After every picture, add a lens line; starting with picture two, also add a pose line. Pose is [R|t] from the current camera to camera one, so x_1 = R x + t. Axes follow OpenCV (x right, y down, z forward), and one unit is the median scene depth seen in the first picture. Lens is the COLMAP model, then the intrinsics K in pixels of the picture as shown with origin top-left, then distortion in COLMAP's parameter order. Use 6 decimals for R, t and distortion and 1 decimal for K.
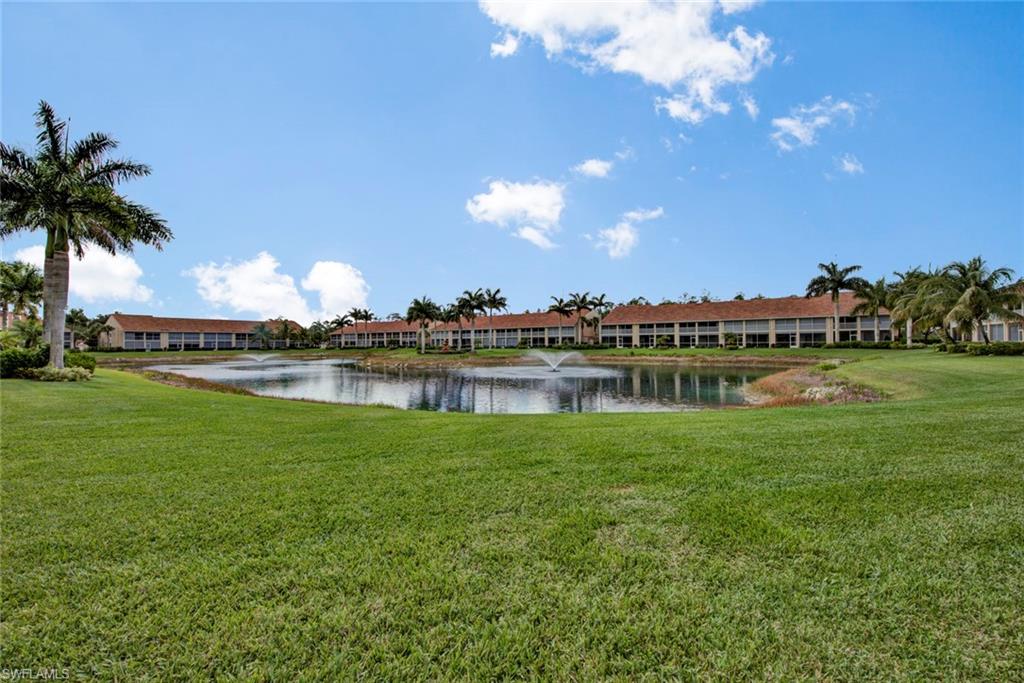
lens RADIAL K [[397.1, 0, 511.4], [0, 397.1, 336.3], [0, 0, 1]] dist [-0.002323, -0.001212]
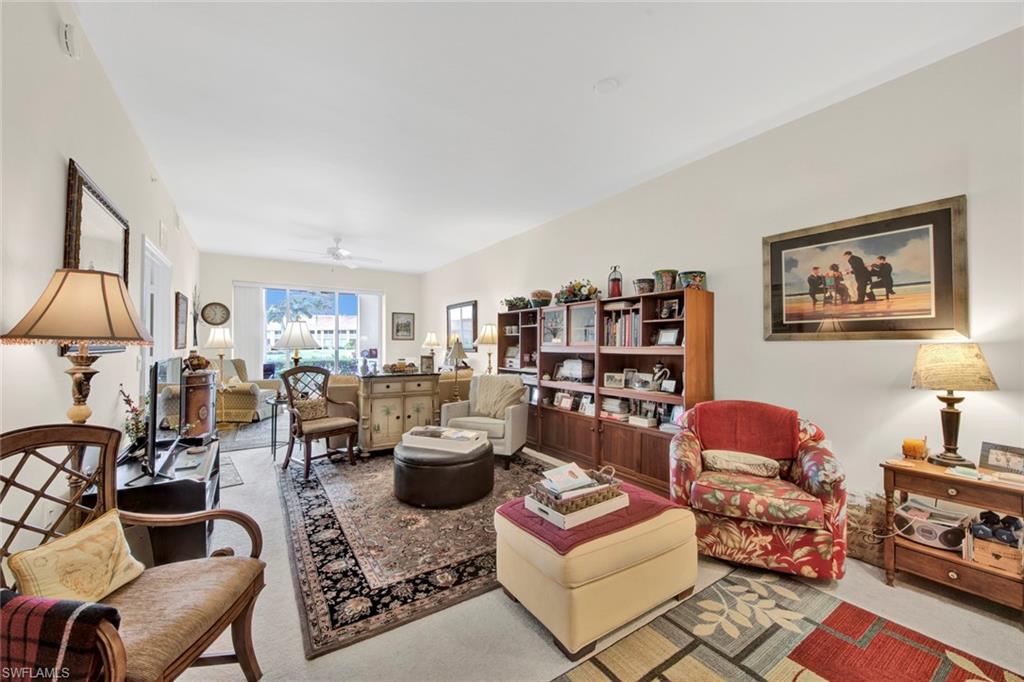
lens RADIAL K [[397.1, 0, 515.4], [0, 397.1, 340.9], [0, 0, 1]] dist [-0.002323, -0.001212]
pose [[0.922383, 0.011175, 0.386116, 0.031394], [-0.013655, 0.999900, 0.003683, -0.000975], [-0.386036, -0.008669, 0.922443, -0.190698]]
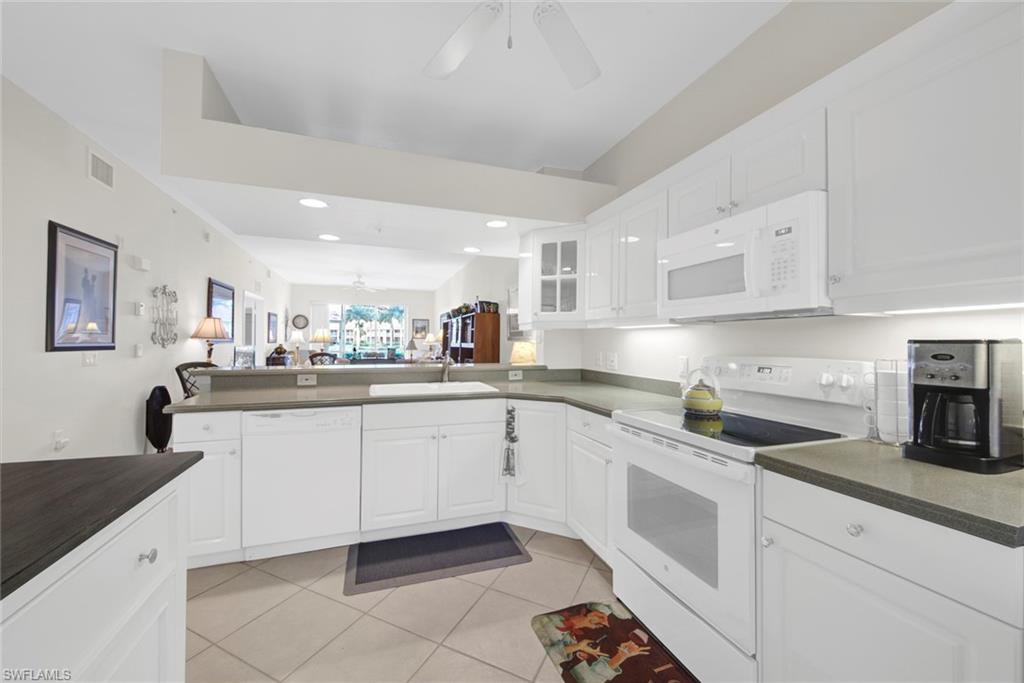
lens RADIAL K [[397.1, 0, 515.6], [0, 397.1, 341.9], [0, 0, 1]] dist [-0.002323, -0.001212]
pose [[0.988383, 0.016032, 0.151137, 0.061729], [-0.018289, 0.999741, 0.013555, -0.001998], [-0.150880, -0.016162, 0.988420, -0.240797]]
